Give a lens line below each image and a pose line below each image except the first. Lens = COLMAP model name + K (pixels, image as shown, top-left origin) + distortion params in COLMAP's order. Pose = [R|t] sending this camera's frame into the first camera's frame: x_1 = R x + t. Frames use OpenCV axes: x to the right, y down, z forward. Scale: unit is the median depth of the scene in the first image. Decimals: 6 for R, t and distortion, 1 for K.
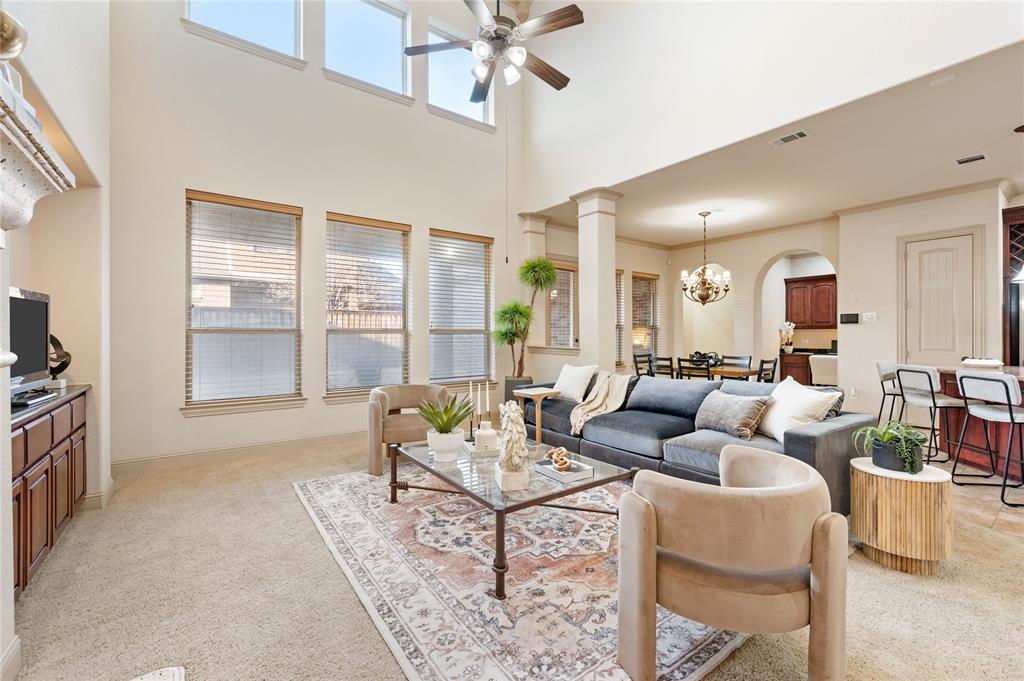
lens RADIAL K [[429.3, 0, 515.0], [0, 429.3, 339.4], [0, 0, 1]] dist [-0.000995, -0.000328]
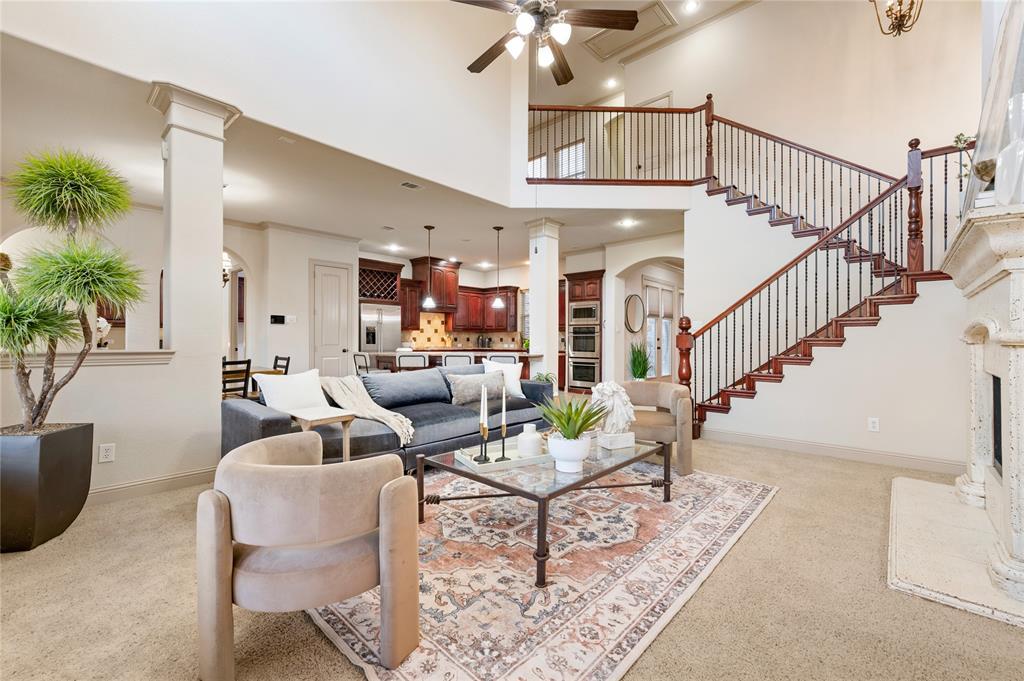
lens RADIAL K [[429.3, 0, 515.6], [0, 429.3, 337.6], [0, 0, 1]] dist [-0.000995, -0.000328]
pose [[-0.200858, 0.004186, 0.979611, -0.555245], [0.008578, 0.999960, -0.002514, 0.009992], [-0.979583, 0.007898, -0.200886, 0.719691]]
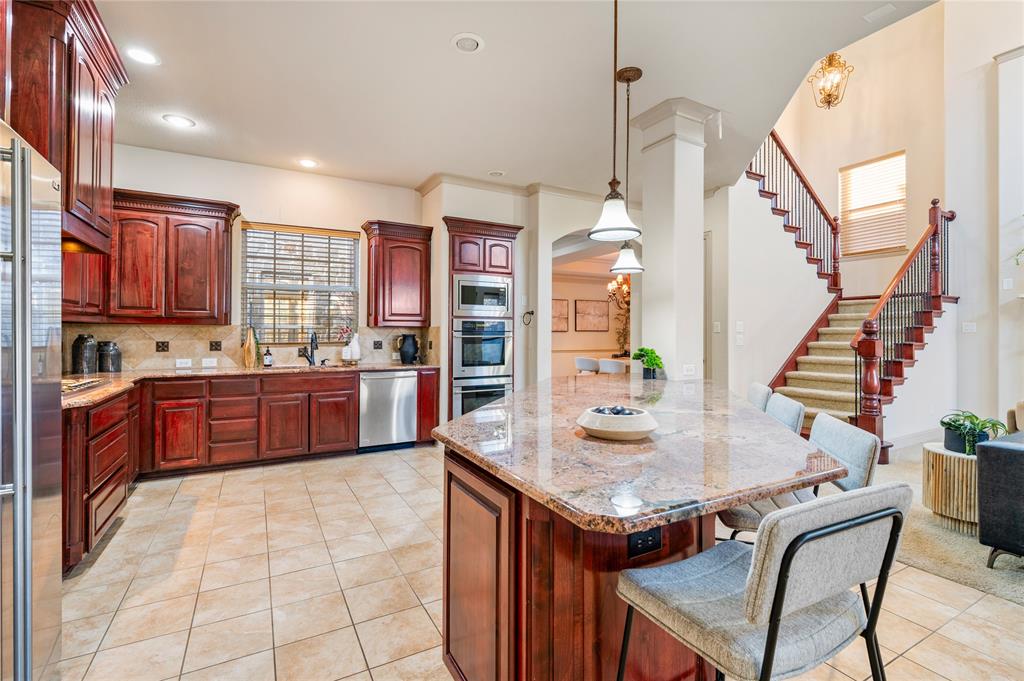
lens RADIAL K [[462.6, 0, 510.6], [0, 462.6, 330.4], [0, 0, 1]] dist [0.001089, -0.000290]
pose [[-0.990264, -0.000488, 0.139198, 0.899793], [-0.000360, 0.999999, 0.000939, -0.016086], [-0.139198, 0.000880, -0.990264, 1.109903]]
